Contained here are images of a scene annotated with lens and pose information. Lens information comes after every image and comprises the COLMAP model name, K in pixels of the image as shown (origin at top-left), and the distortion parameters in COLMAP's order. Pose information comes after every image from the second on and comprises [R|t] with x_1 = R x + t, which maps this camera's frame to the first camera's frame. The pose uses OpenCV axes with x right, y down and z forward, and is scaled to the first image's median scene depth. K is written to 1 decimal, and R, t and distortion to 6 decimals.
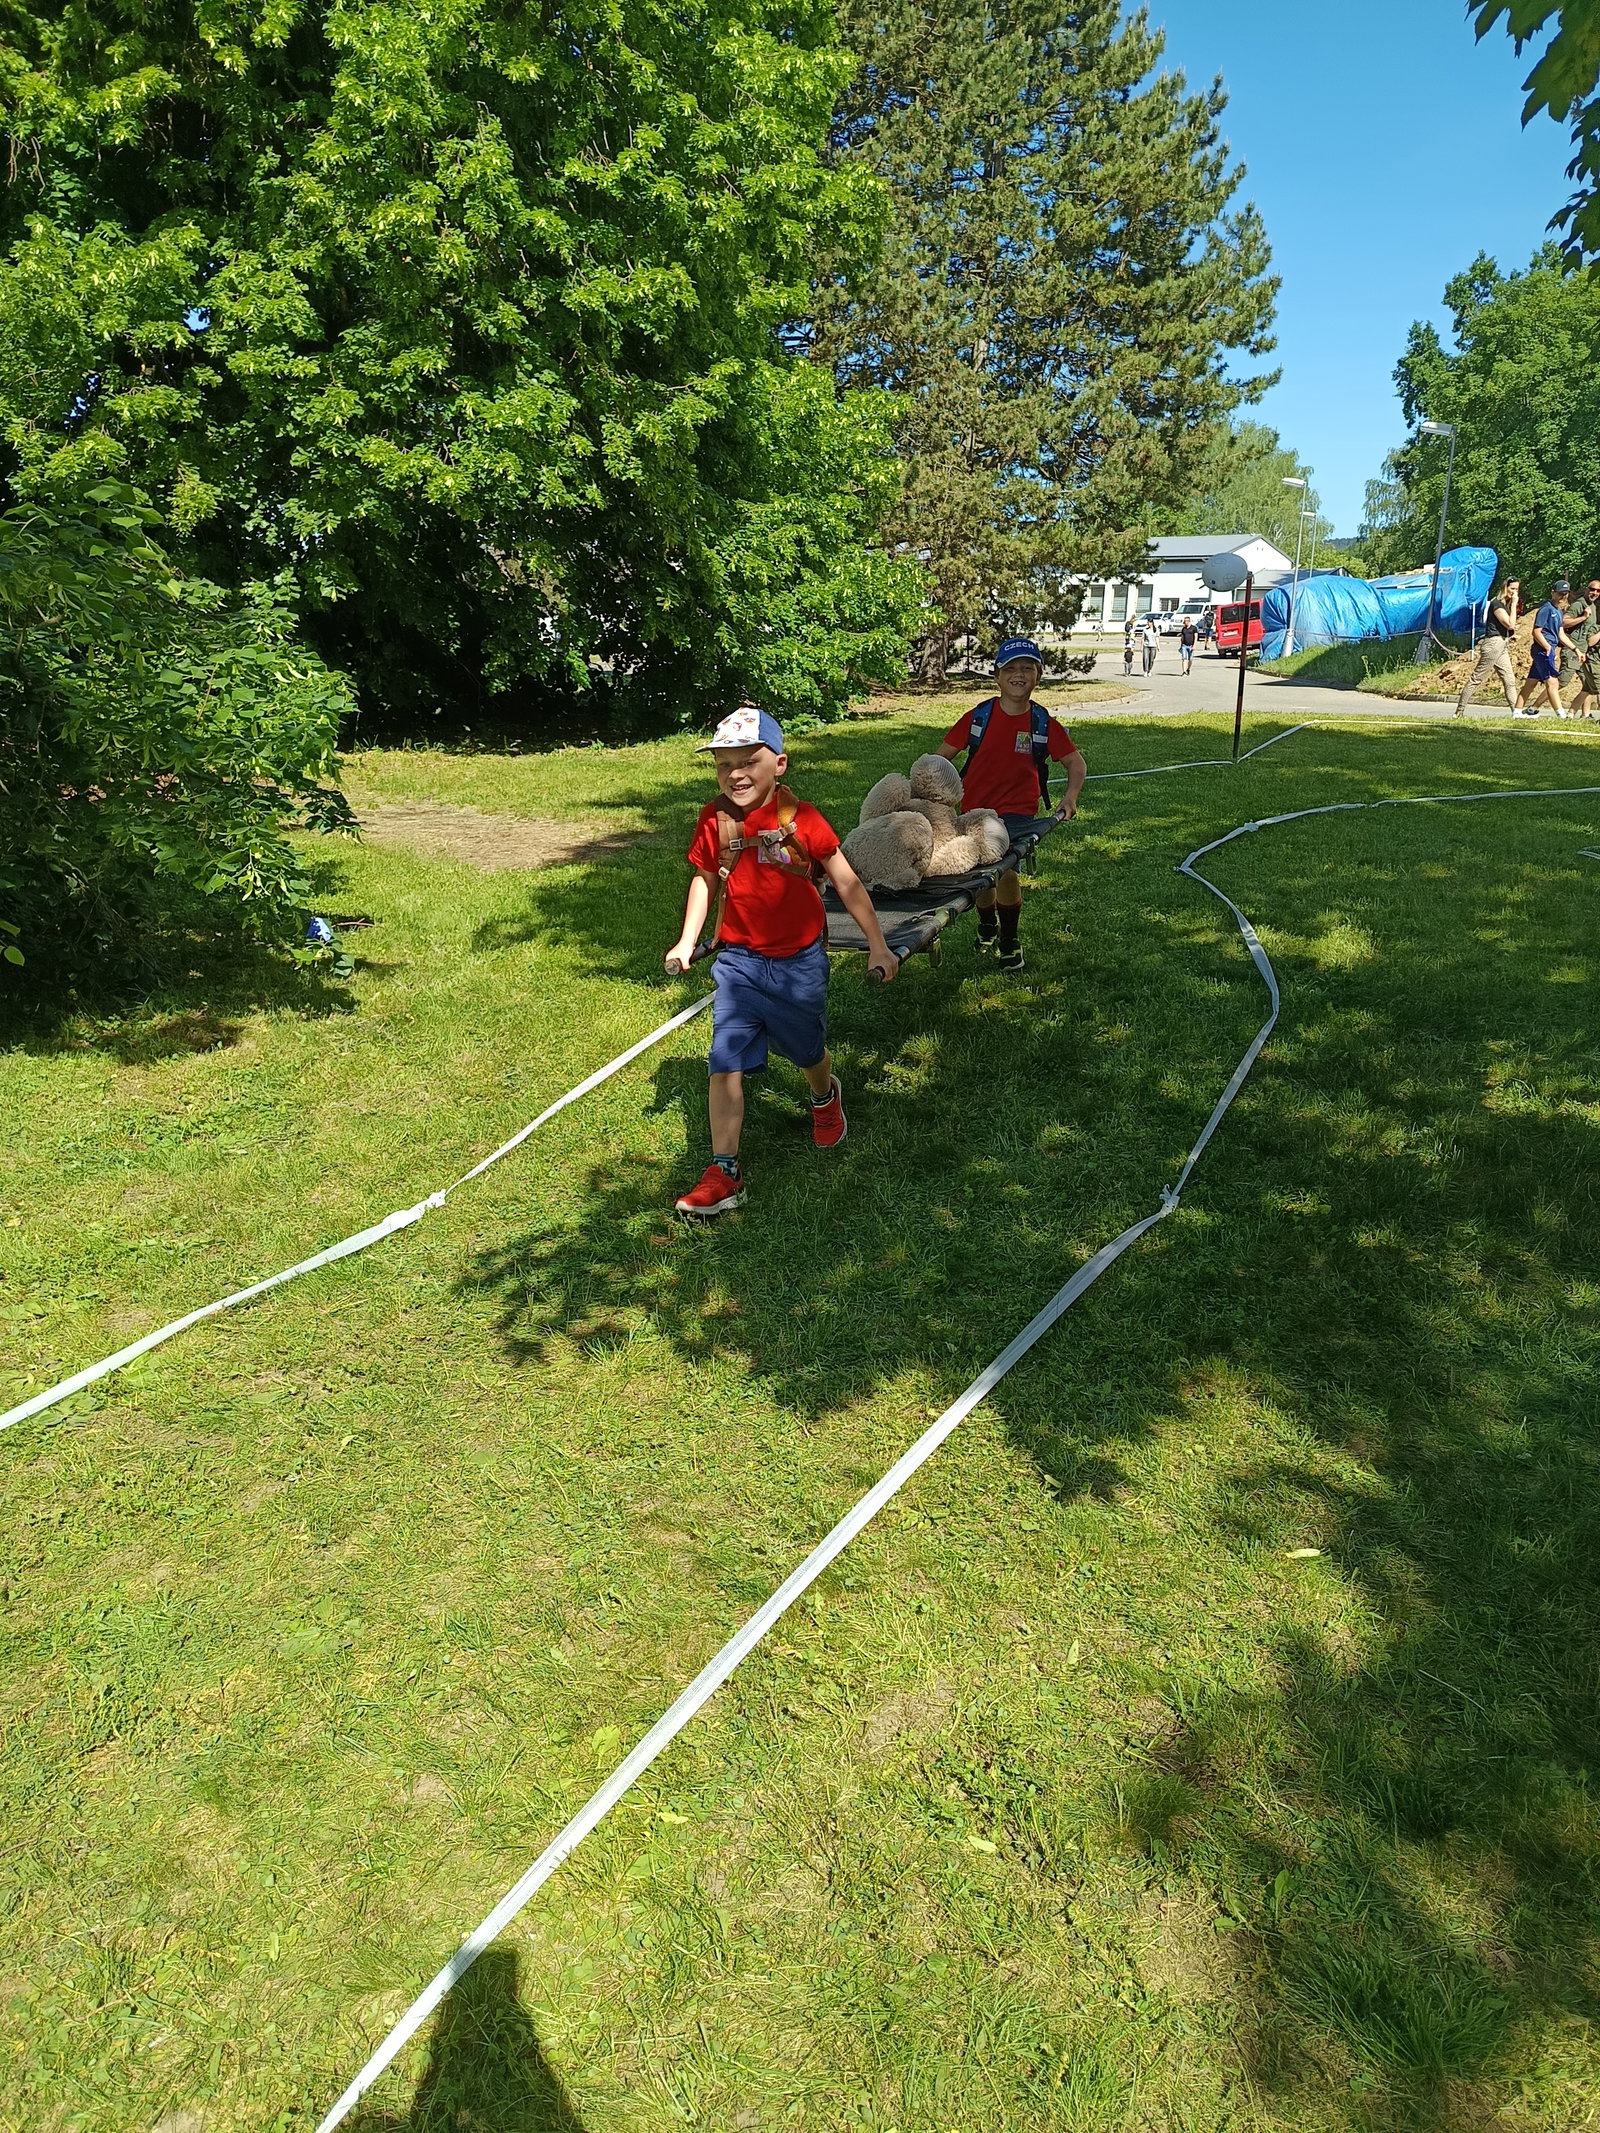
lens RADIAL K [[1457.8, 0, 894.5], [0, 1457.8, 1070.8], [0, 0, 1]] dist [0.070372, -0.056421]
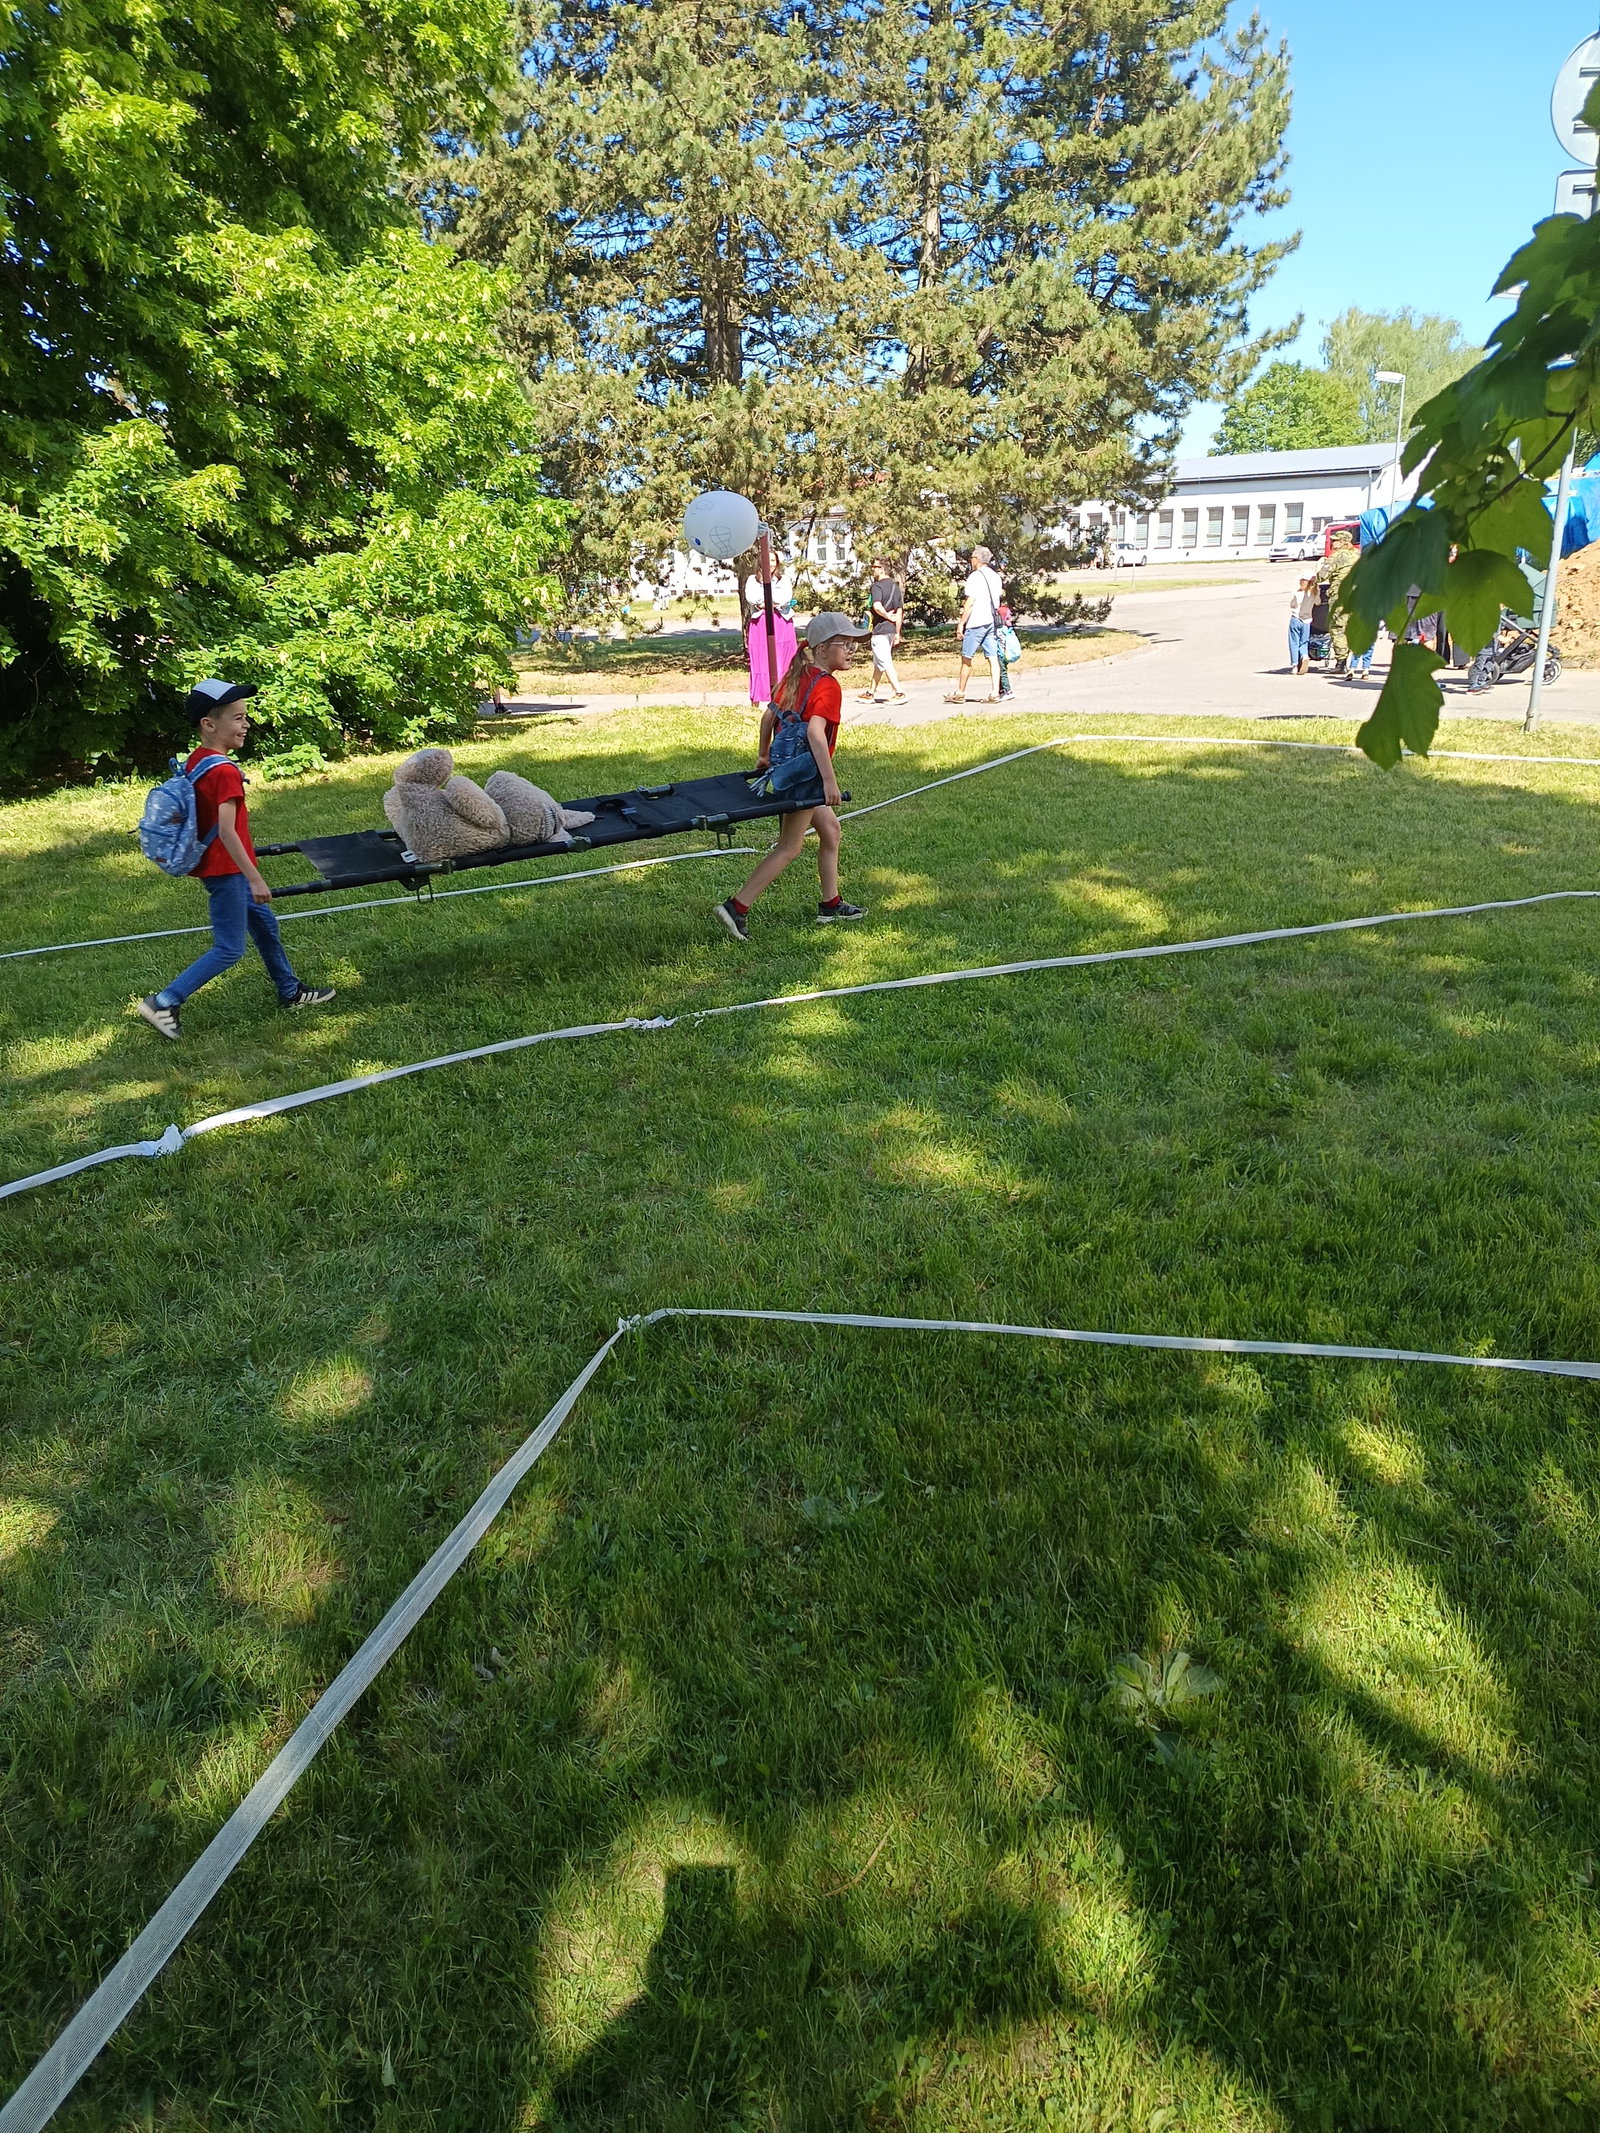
lens RADIAL K [[1430.2, 0, 800.0], [0, 1430.2, 1066.5], [0, 0, 1]] dist [0.089758, -0.072126]
pose [[0.985049, 0.017737, -0.171361, 0.163356], [-0.010997, 0.999131, 0.040204, -0.067140], [0.171925, -0.037718, 0.984388, 0.198705]]
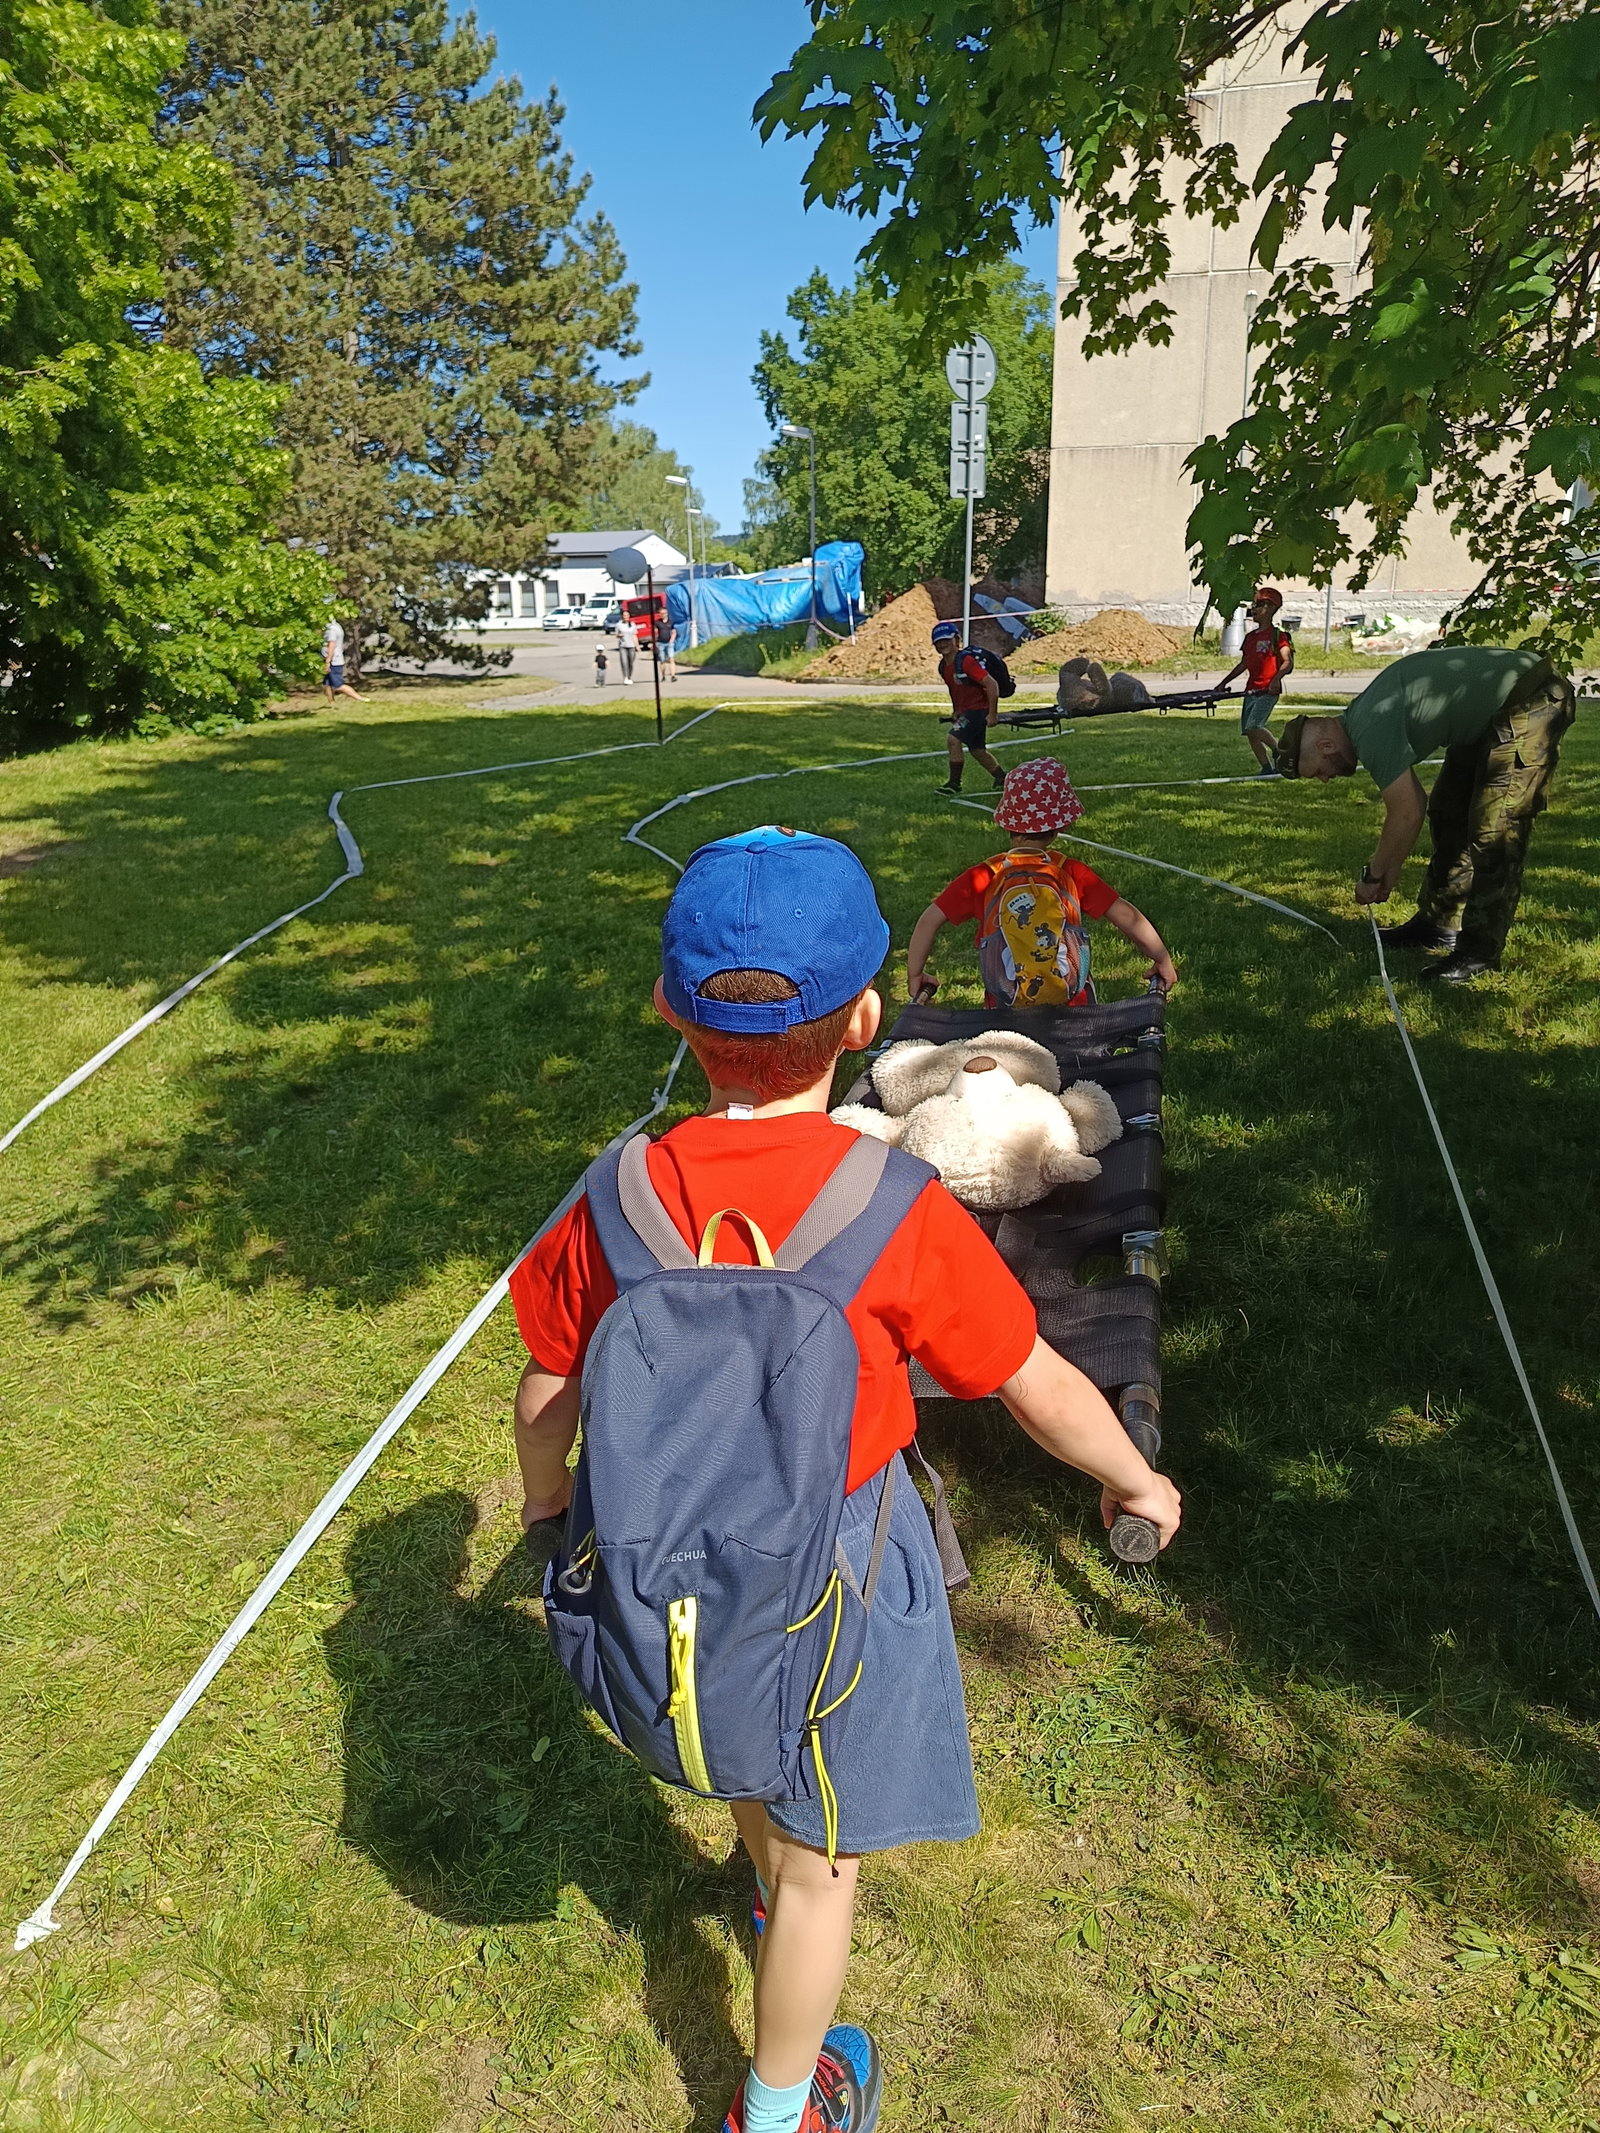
lens RADIAL K [[1419.9, 0, 800.0], [0, 1419.9, 1066.5], [0, 0, 1]] dist [0.085027, -0.049234]
pose [[0.947769, -0.124157, 0.293802, -0.003713], [0.122223, 0.992188, 0.025010, 0.007879], [-0.294612, 0.012205, 0.955539, -0.016953]]
